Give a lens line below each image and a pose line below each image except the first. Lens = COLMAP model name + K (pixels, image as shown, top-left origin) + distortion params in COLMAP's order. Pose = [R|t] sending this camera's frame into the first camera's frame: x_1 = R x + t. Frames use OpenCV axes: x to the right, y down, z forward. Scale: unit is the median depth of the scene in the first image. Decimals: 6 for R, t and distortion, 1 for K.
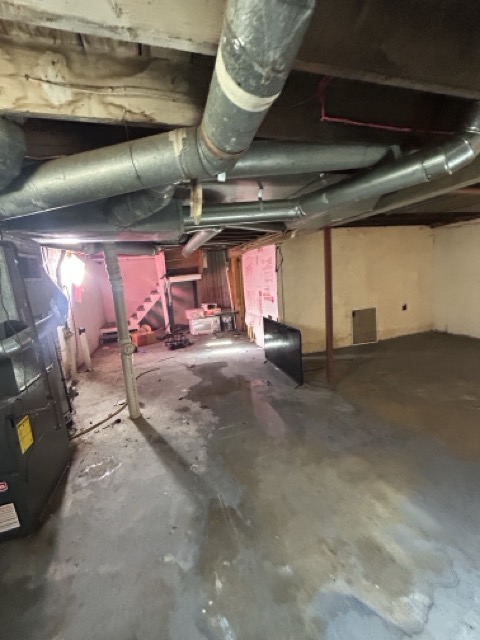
lens RADIAL K [[261.4, 0, 241.6], [0, 261.4, 319.5], [0, 0, 1]] dist [-0.000087, 0.000670]
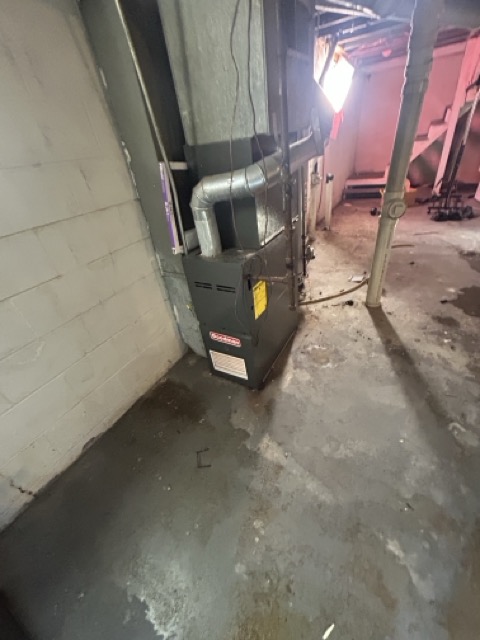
lens RADIAL K [[261.4, 0, 241.6], [0, 261.4, 319.5], [0, 0, 1]] dist [-0.000087, 0.000670]
pose [[0.684246, 0.402507, -0.608109, -0.186726], [-0.057147, 0.860911, 0.505535, 0.041669], [0.727009, -0.311159, 0.612077, 0.238870]]
